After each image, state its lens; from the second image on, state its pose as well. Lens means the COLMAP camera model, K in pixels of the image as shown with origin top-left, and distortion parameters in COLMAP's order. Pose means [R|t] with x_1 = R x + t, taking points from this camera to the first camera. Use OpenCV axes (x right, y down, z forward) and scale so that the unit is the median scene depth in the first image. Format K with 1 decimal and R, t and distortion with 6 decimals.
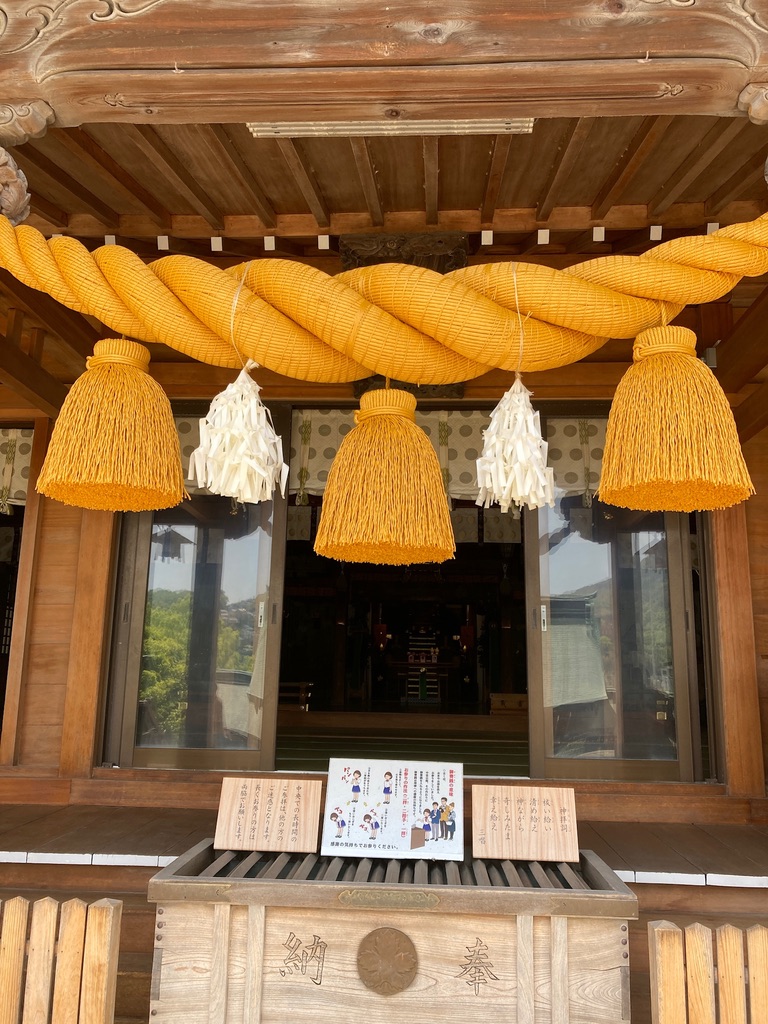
lens RADIAL K [[831.0, 0, 384.0], [0, 831.0, 512.0], [0, 0, 1]] dist [0.129576, 0.000165]
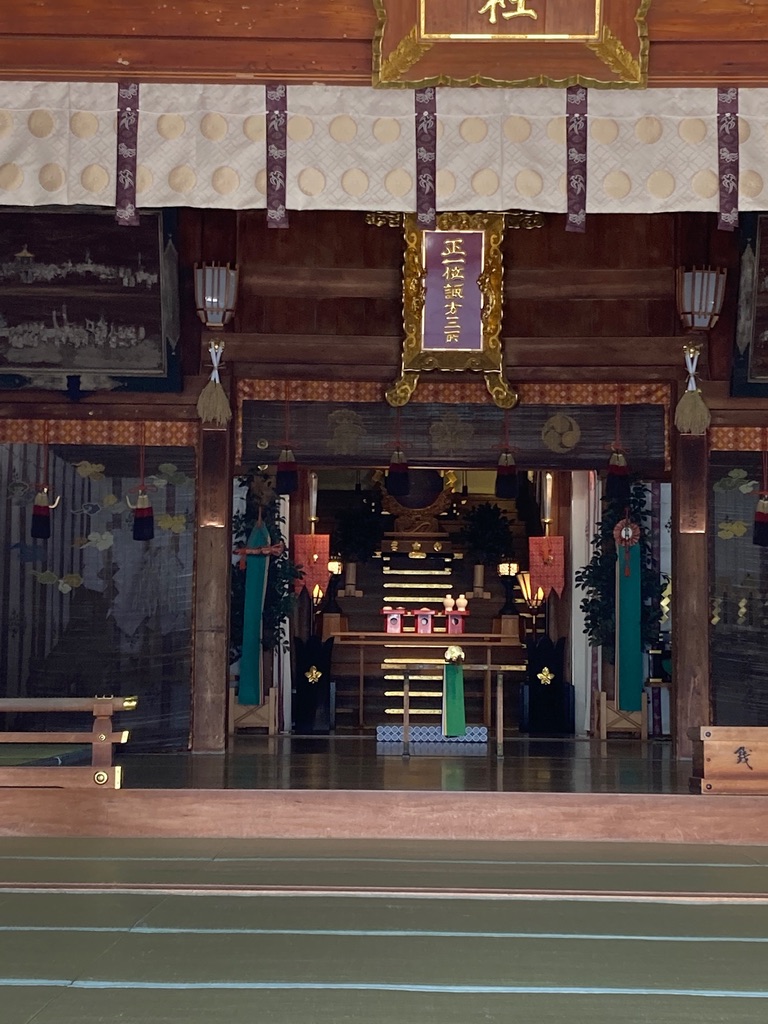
lens RADIAL K [[1937.9, 0, 384.0], [0, 1937.9, 512.0], [0, 0, 1]] dist [0.027239, 0.087941]
pose [[0.998960, -0.005242, 0.045292, -0.012593], [-0.000011, 0.993339, 0.115225, 0.026445], [-0.045595, -0.115105, 0.992306, 0.146887]]
